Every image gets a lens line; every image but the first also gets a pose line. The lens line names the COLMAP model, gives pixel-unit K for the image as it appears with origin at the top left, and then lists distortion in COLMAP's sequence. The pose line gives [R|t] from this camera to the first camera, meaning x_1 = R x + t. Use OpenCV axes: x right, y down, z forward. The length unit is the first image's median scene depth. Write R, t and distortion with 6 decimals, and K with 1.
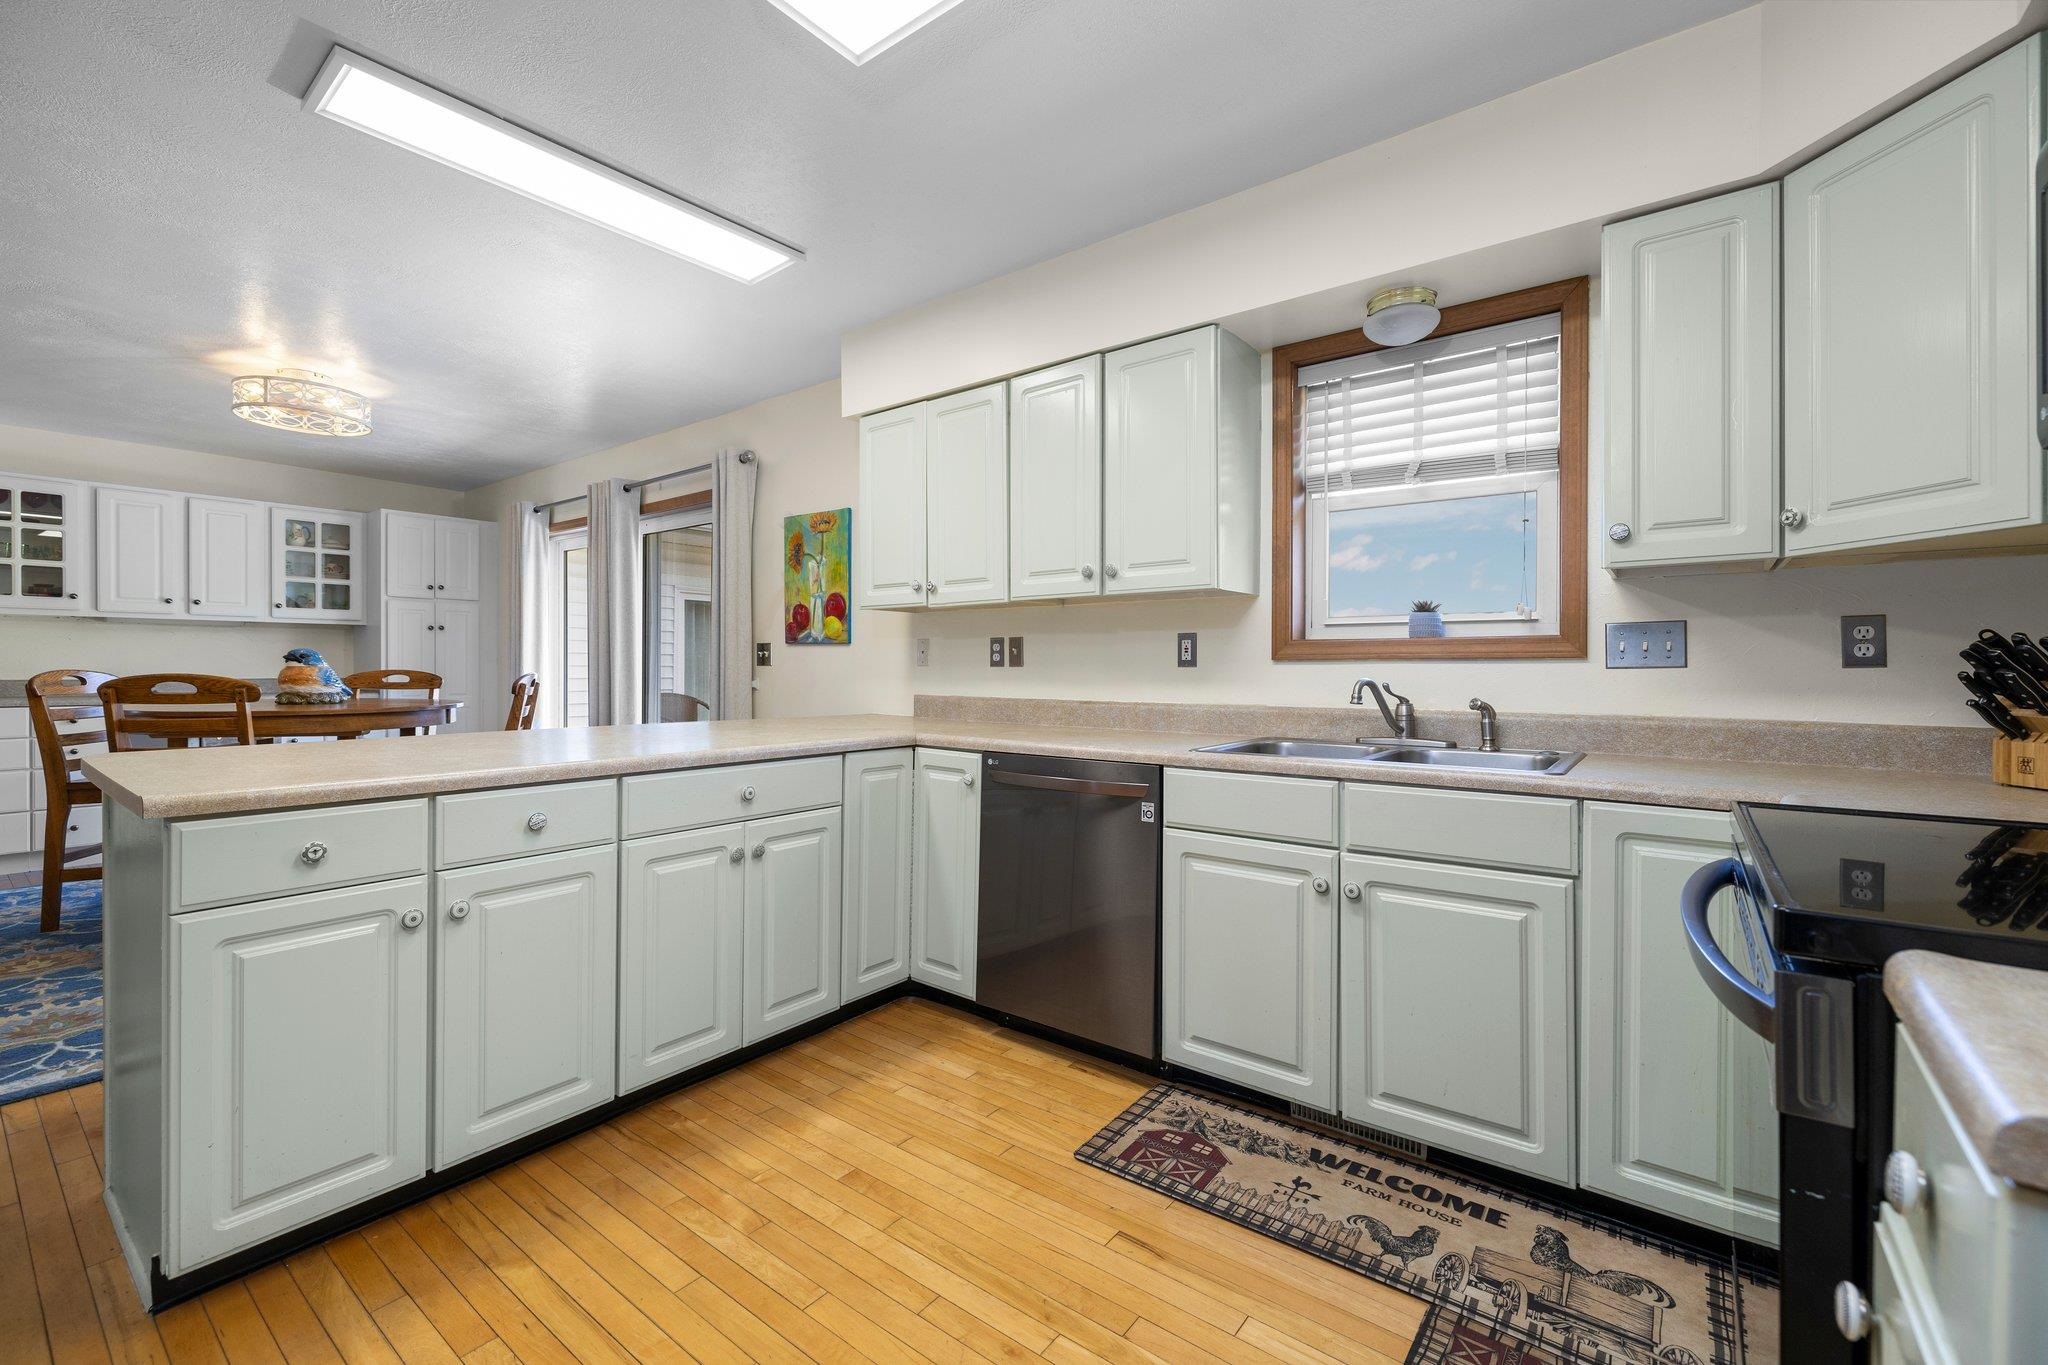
lens RADIAL K [[865.2, 0, 1017.2], [0, 865.2, 672.4], [0, 0, 1]] dist [0.003381, 0.000172]
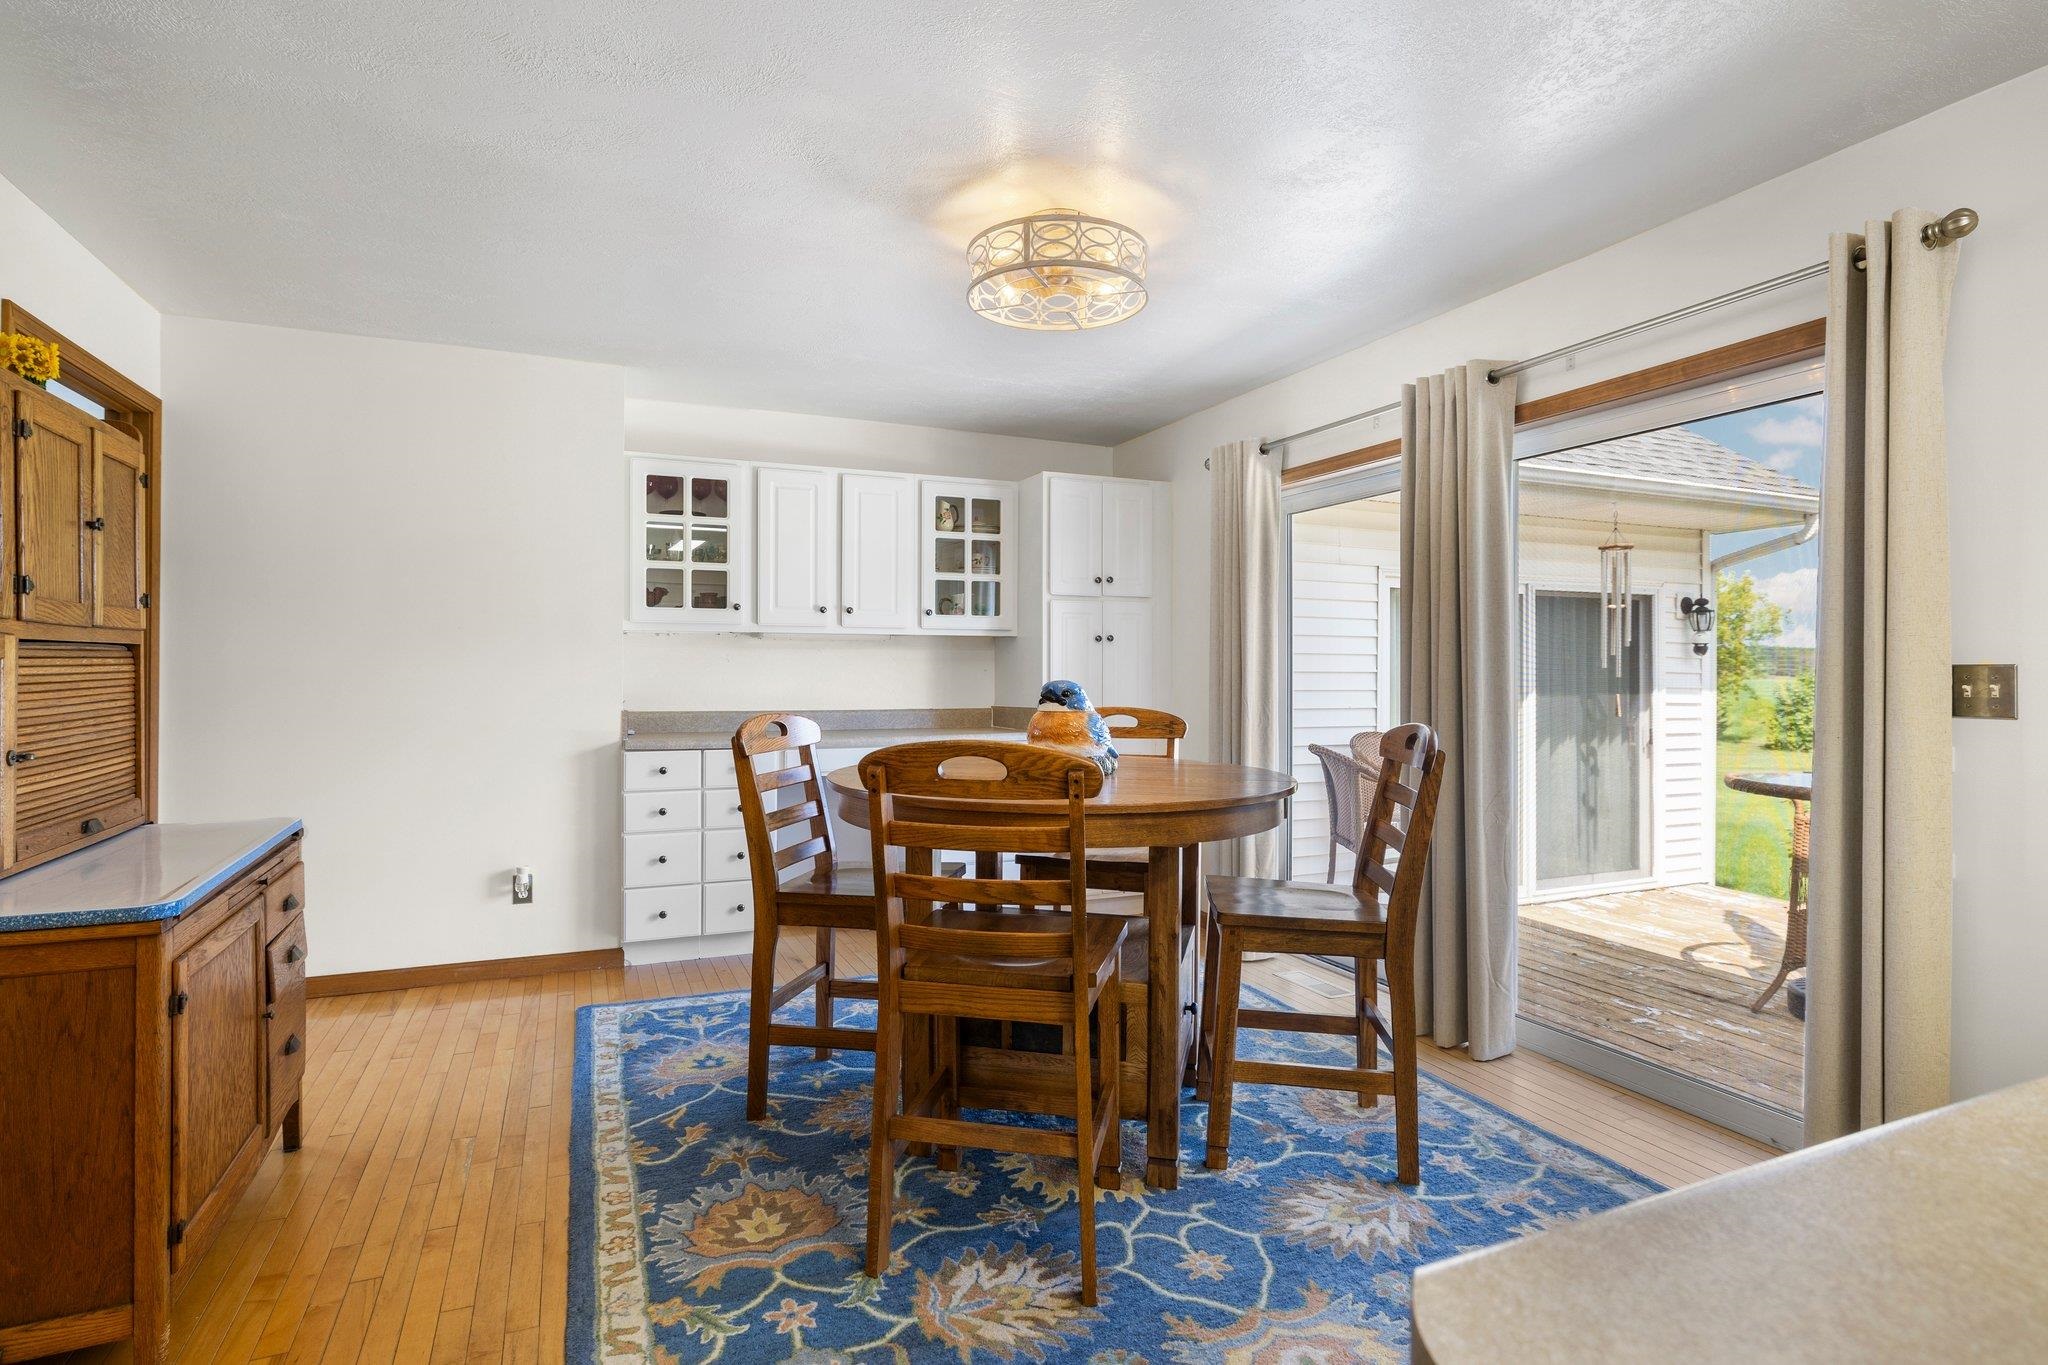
lens RADIAL K [[1052.5, 0, 1021.7], [0, 1052.5, 669.3], [0, 0, 1]] dist [0.001996, -0.000165]
pose [[0.877117, -0.001704, -0.480274, -0.351299], [-0.004353, 0.999924, -0.011498, -0.018412], [0.480258, 0.012175, 0.877043, 0.251601]]
